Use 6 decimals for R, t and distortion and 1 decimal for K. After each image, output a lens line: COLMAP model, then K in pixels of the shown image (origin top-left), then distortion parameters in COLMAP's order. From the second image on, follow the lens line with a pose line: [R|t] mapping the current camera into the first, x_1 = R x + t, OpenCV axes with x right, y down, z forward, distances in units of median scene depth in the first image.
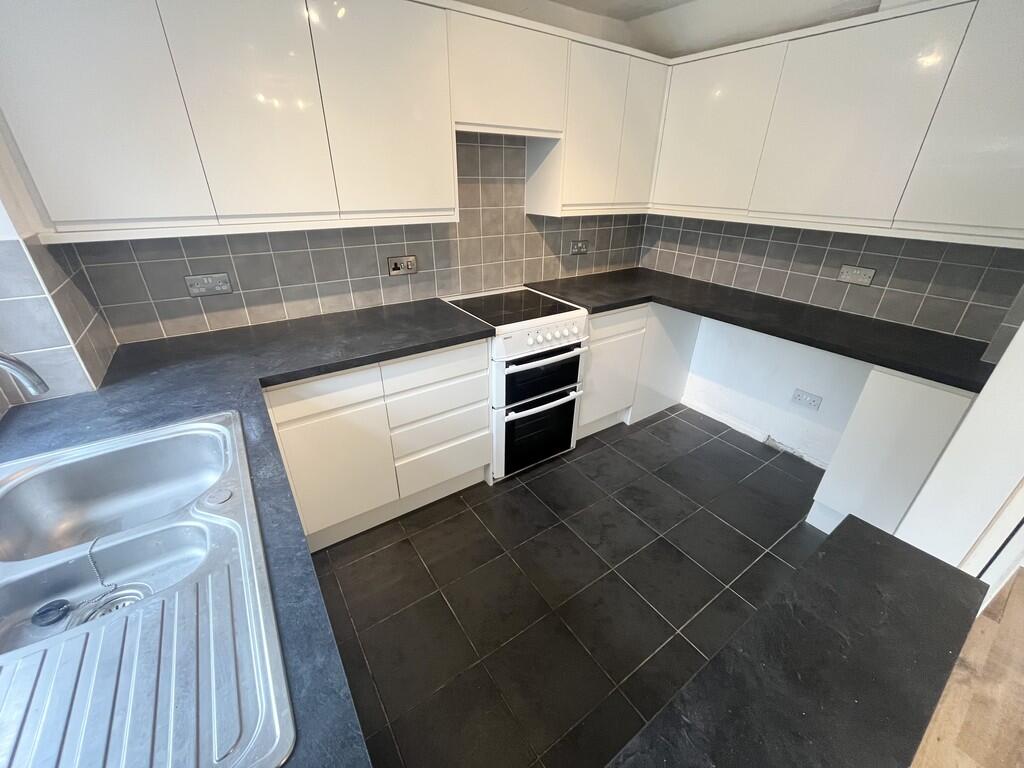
lens RADIAL K [[413.9, 0, 510.8], [0, 413.9, 383.1], [0, 0, 1]] dist [0.000625, -0.000678]
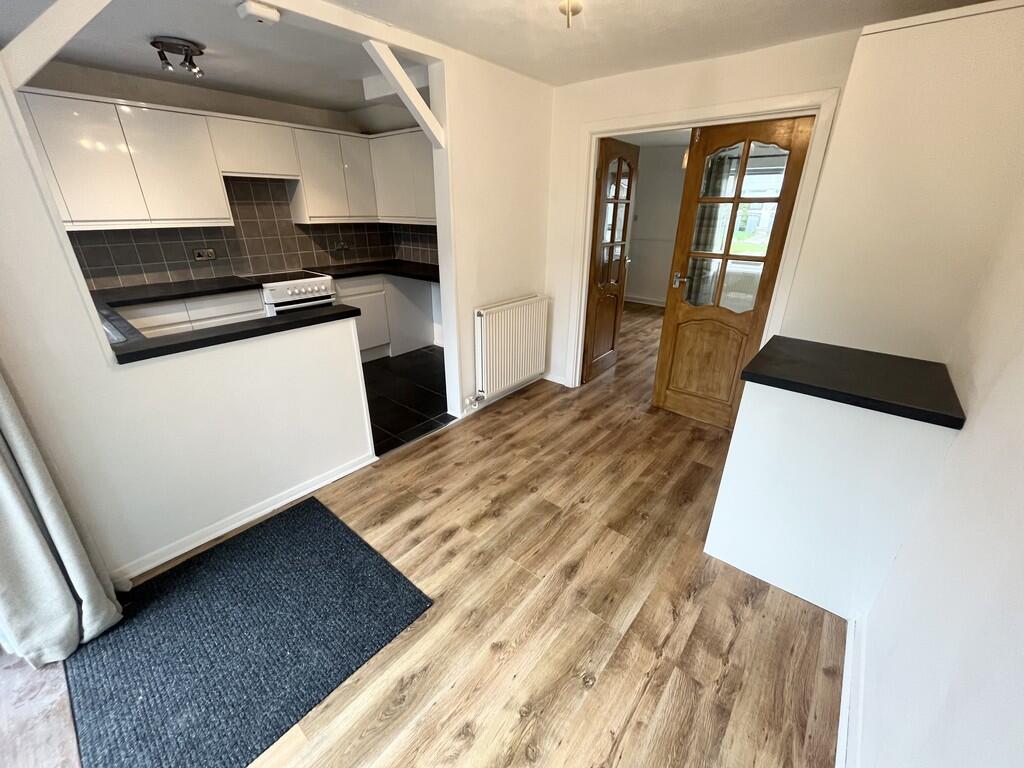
lens RADIAL K [[413.9, 0, 512.9], [0, 413.9, 381.5], [0, 0, 1]] dist [0.000625, -0.000678]
pose [[0.963377, -0.113491, 0.242952, 0.428711], [0.128061, 0.990745, -0.044990, 0.412276], [-0.235597, 0.074455, 0.968995, -0.776144]]
